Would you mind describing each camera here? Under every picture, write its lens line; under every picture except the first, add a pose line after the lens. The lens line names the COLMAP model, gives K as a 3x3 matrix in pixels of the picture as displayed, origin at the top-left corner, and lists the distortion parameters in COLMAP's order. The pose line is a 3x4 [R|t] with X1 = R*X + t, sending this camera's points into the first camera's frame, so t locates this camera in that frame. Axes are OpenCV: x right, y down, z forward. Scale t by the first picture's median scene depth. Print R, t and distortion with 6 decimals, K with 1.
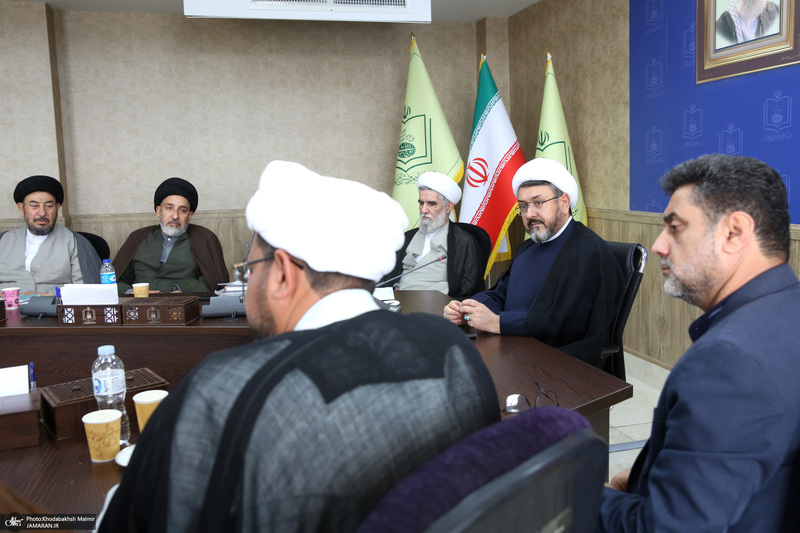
lens RADIAL K [[747.3, 0, 399.1], [0, 747.3, 248.4], [0, 0, 1]] dist [-0.041000, 0.158190]
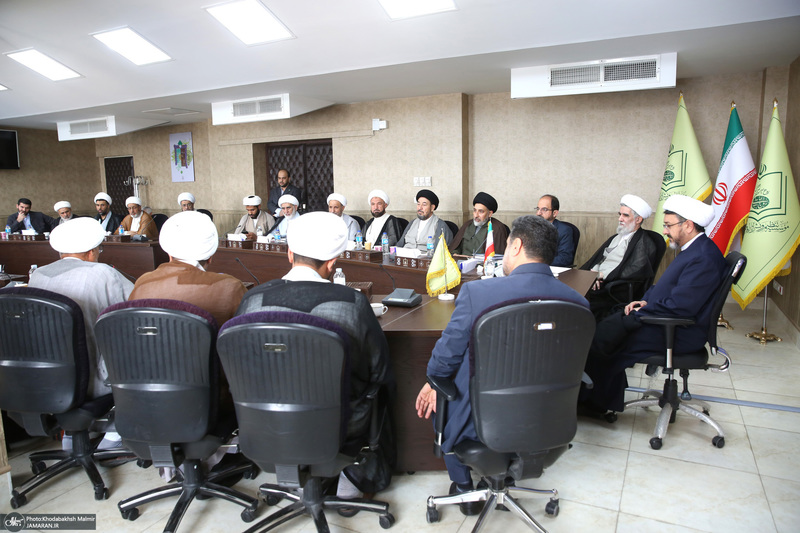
lens RADIAL K [[545.2, 0, 400.0], [0, 545.2, 266.5], [0, 0, 1]] dist [-0.107051, 0.087006]
pose [[0.757882, 0.111426, -0.642805, 0.327897], [-0.068278, 0.993443, 0.091705, -0.022006], [0.648809, -0.025613, 0.760521, -0.106320]]
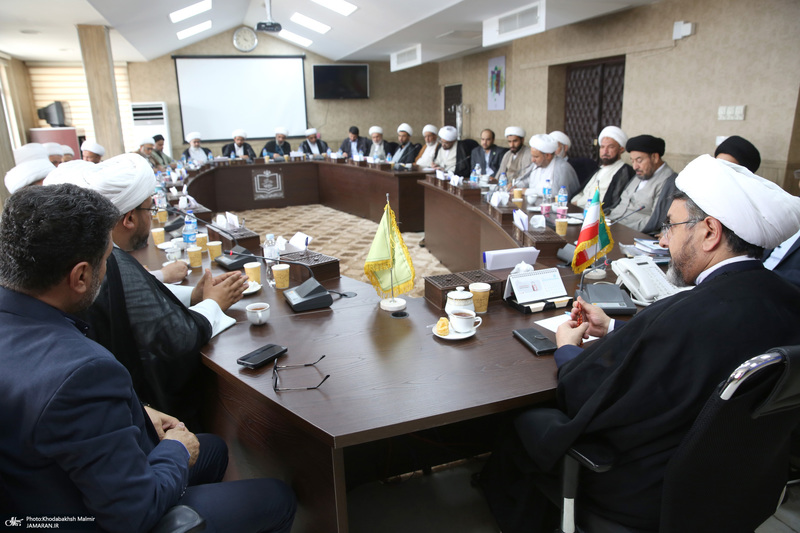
lens RADIAL K [[545.2, 0, 400.0], [0, 545.2, 266.5], [0, 0, 1]] dist [-0.107051, 0.087006]
pose [[0.096677, 0.285720, -0.953424, 0.342153], [-0.082173, 0.956932, 0.278439, -0.071785], [0.991918, 0.051427, 0.115992, 0.376070]]
